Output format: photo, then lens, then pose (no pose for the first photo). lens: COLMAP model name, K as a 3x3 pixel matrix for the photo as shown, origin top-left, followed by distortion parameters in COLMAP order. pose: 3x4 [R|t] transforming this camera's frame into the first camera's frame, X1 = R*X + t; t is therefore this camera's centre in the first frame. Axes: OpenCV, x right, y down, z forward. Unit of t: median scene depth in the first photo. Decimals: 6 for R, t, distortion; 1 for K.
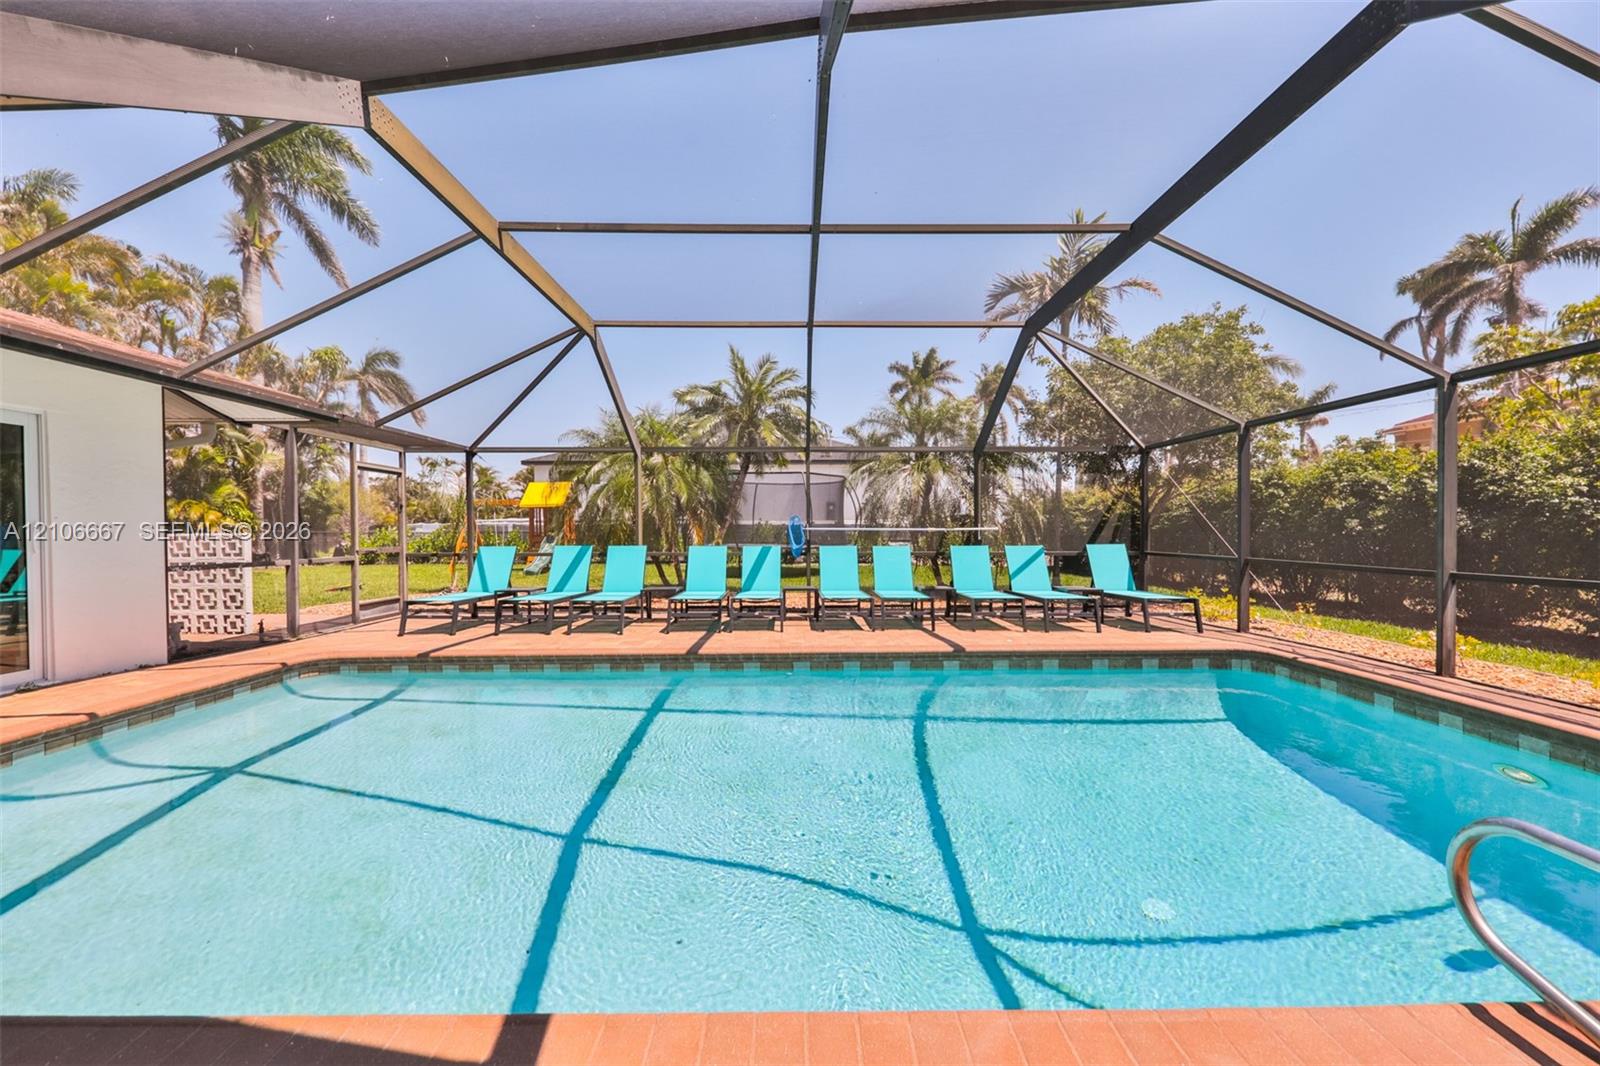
lens RADIAL K [[614.3, 0, 799.7], [0, 614.3, 533.8], [0, 0, 1]] dist [0.006806, -0.001240]
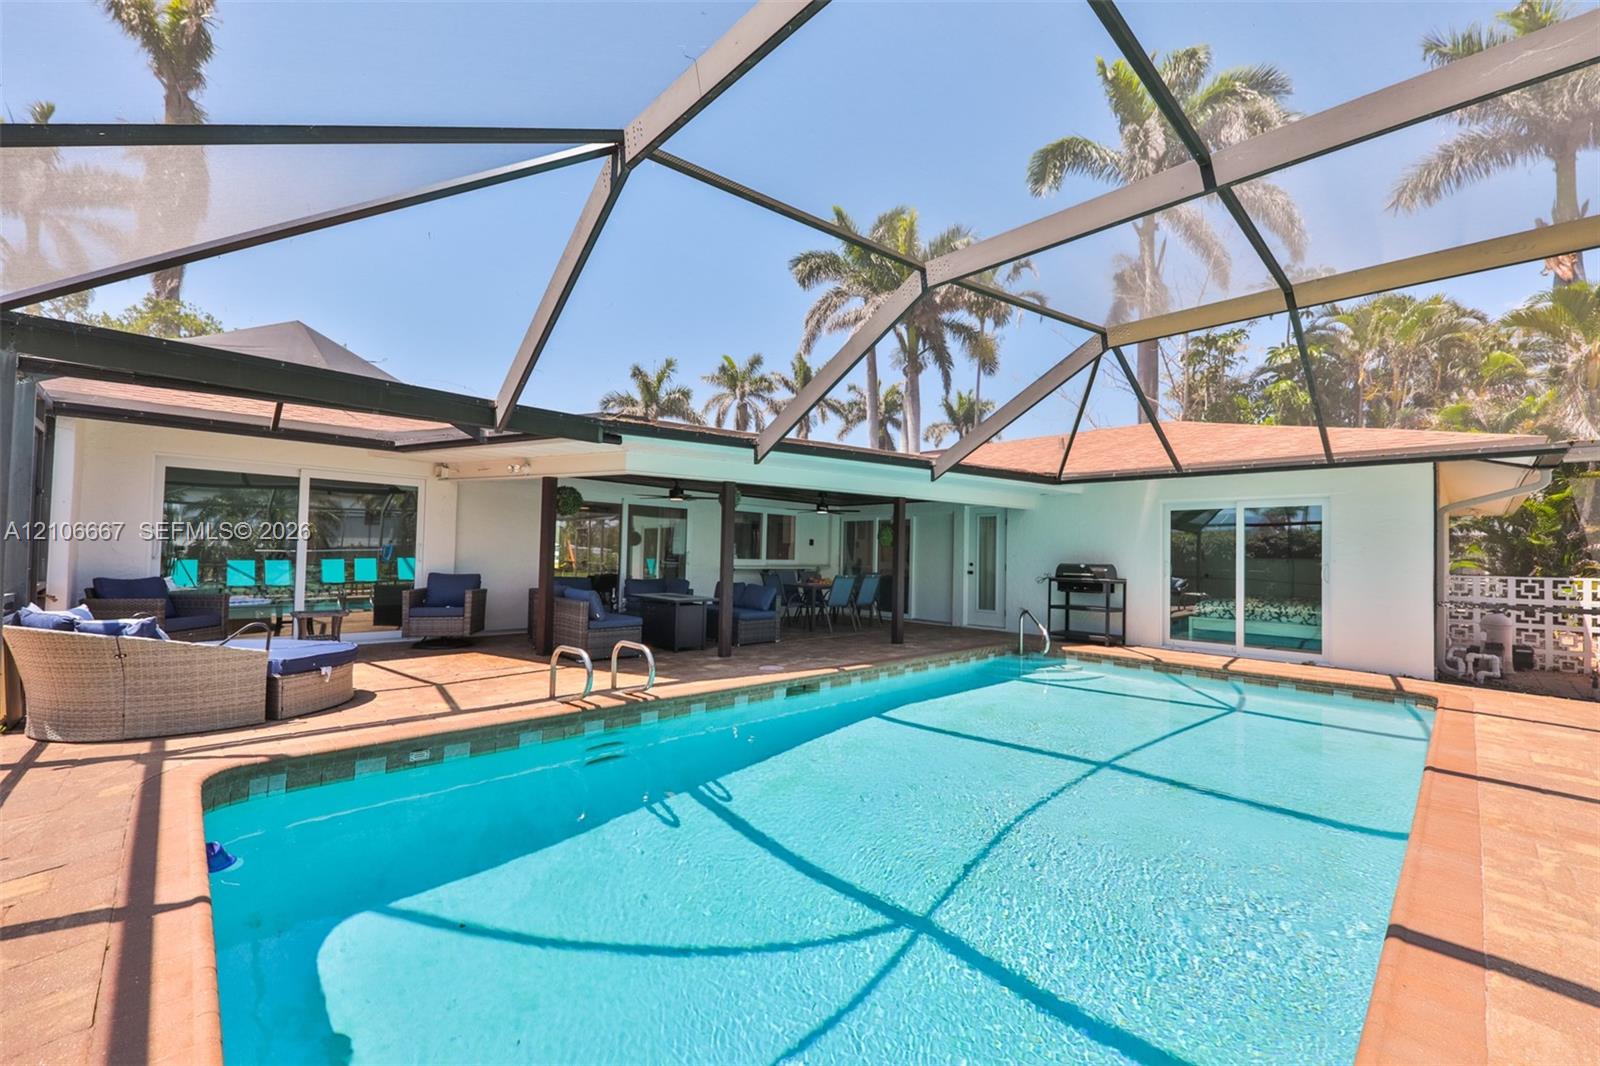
lens RADIAL K [[640.4, 0, 802.2], [0, 640.4, 536.7], [0, 0, 1]] dist [0.003997, -0.000612]
pose [[-0.716917, -0.031624, -0.696441, 0.510576], [-0.019805, 0.999491, -0.024998, -0.013550], [0.696877, -0.004128, -0.717179, 0.668464]]
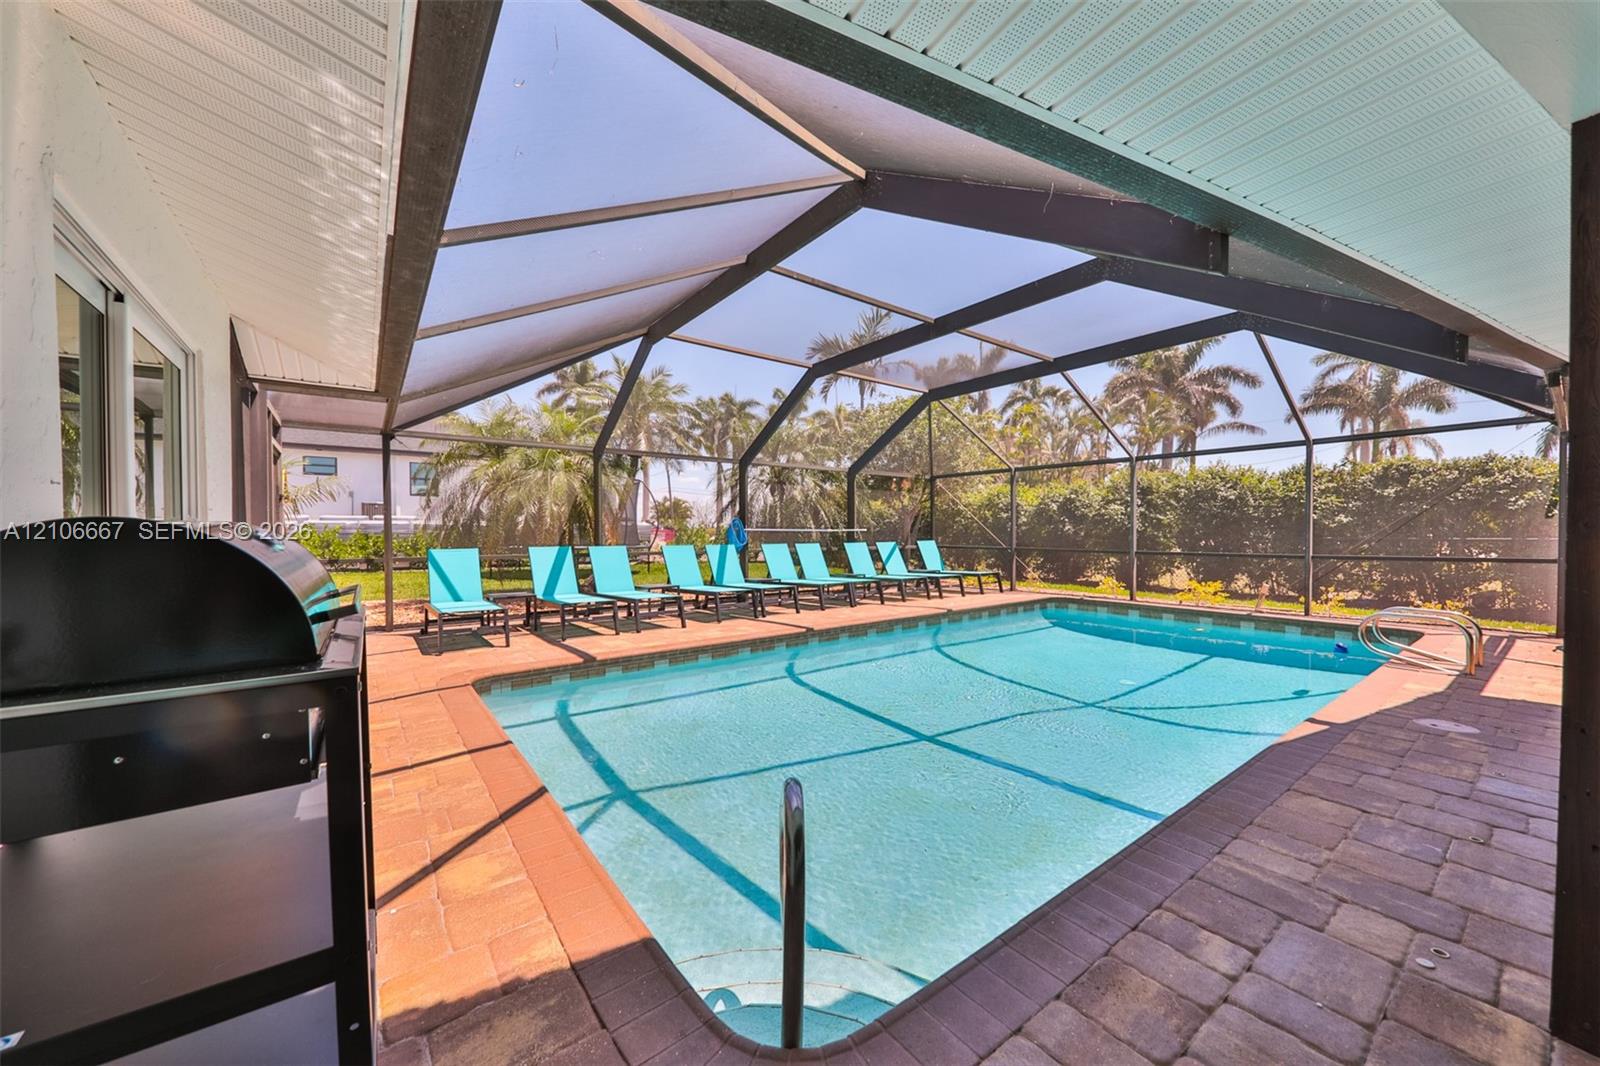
lens RADIAL K [[582.8, 0, 796.6], [0, 582.8, 530.4], [0, 0, 1]] dist [0.004625, -0.003312]
pose [[0.801303, 0.002825, 0.598252, -0.592605], [0.003044, 0.999957, -0.008799, 0.003240], [-0.598251, 0.008872, 0.801260, 0.054625]]
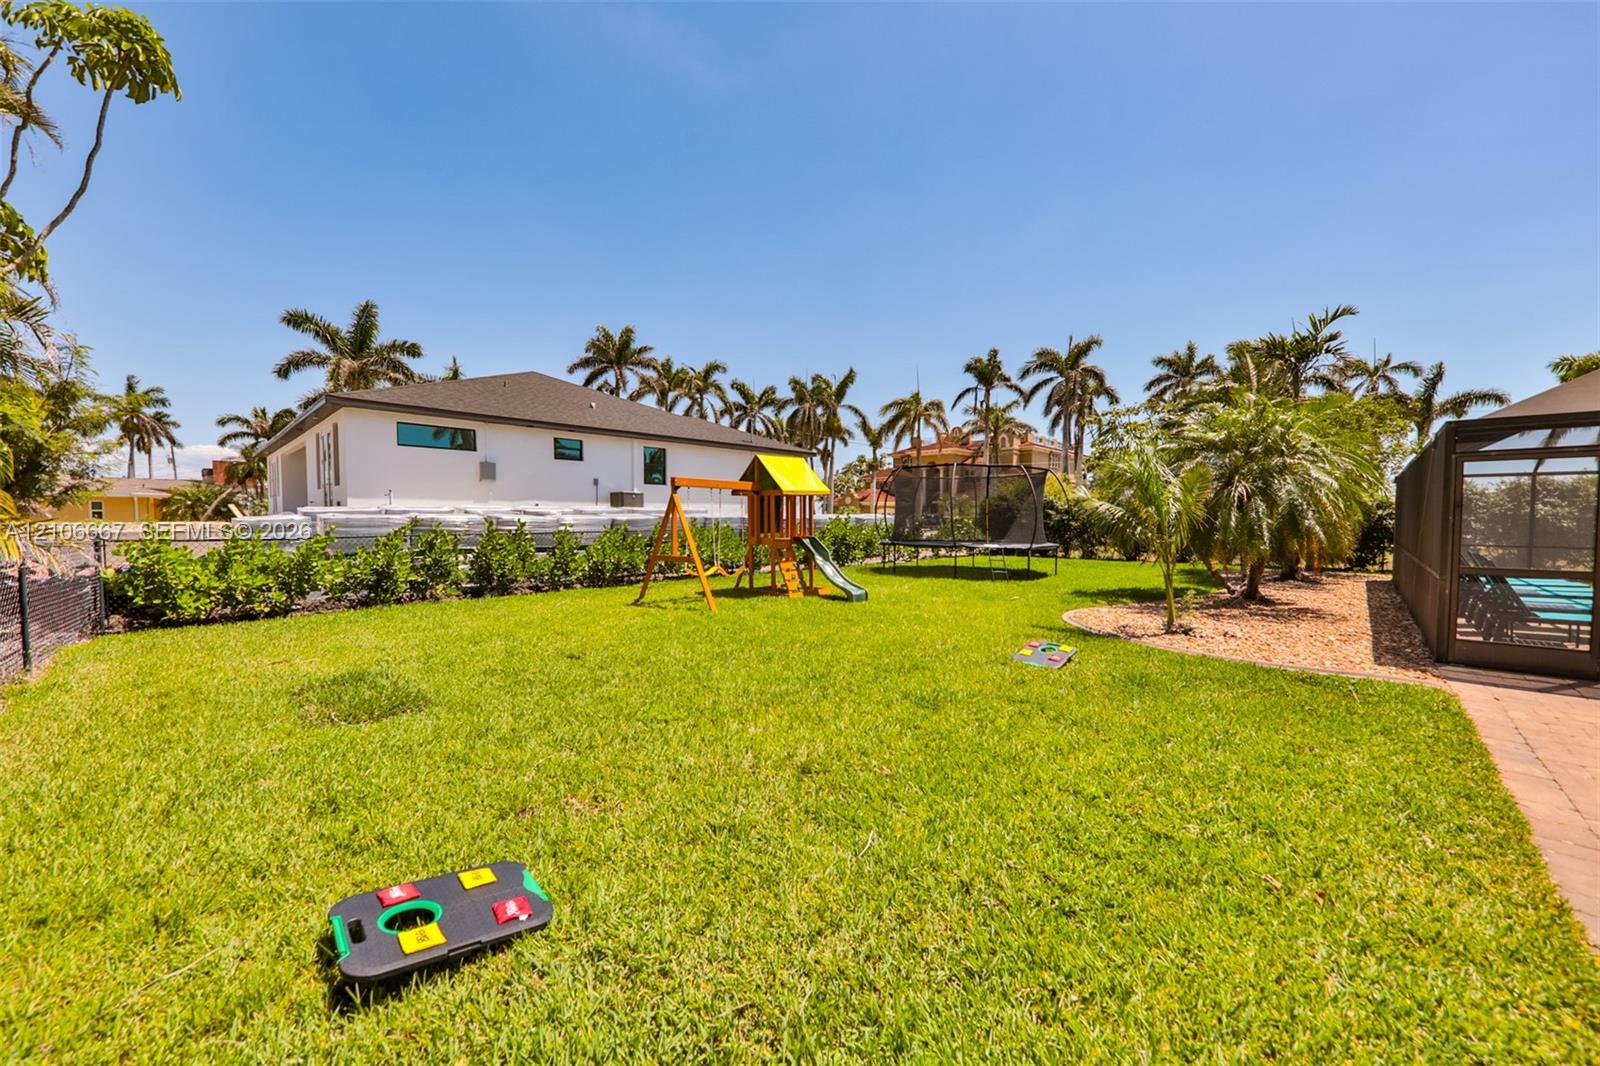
lens RADIAL K [[582.8, 0, 795.1], [0, 582.8, 542.2], [0, 0, 1]] dist [0.004625, -0.003312]
pose [[0.693716, -0.025762, 0.719787, -1.696089], [-0.001308, 0.999313, 0.037027, -0.034847], [-0.720247, -0.026628, 0.693206, 1.124725]]
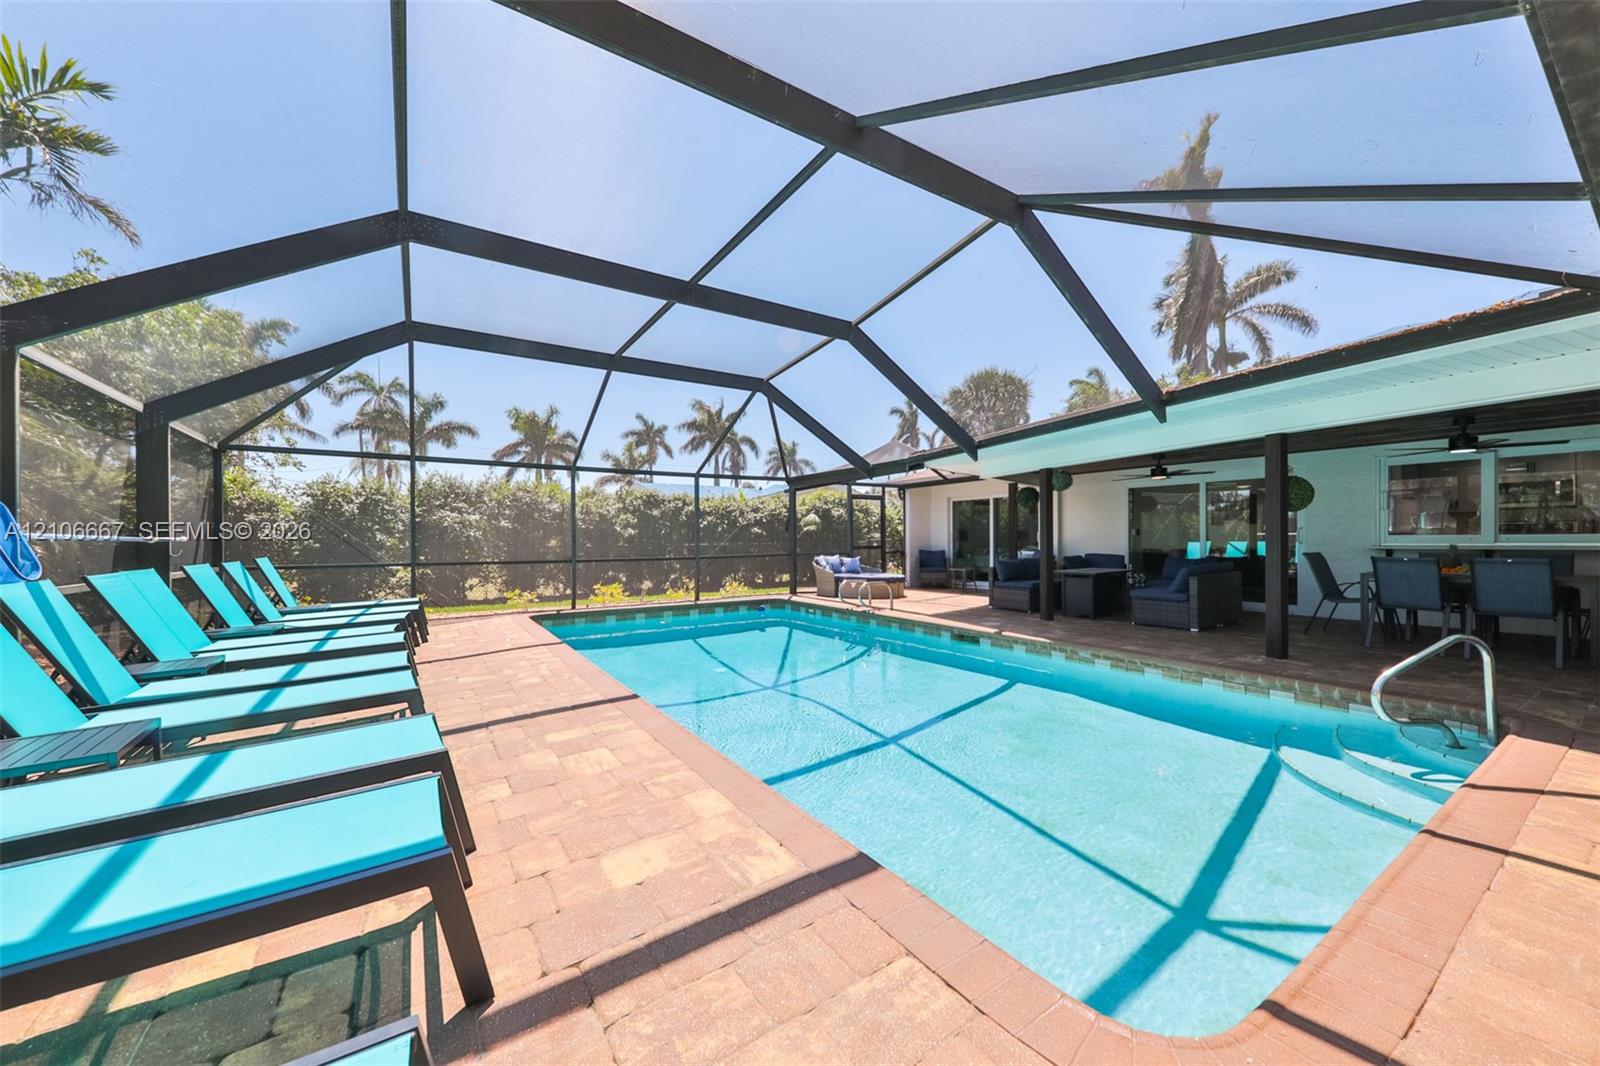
lens RADIAL K [[582.8, 0, 801.2], [0, 582.8, 537.8], [0, 0, 1]] dist [0.004625, -0.003312]
pose [[-0.548919, 0.011838, 0.835792, -0.579489], [0.014582, 0.999883, -0.004585, -0.001512], [-0.835748, 0.009671, -0.549028, 0.796393]]
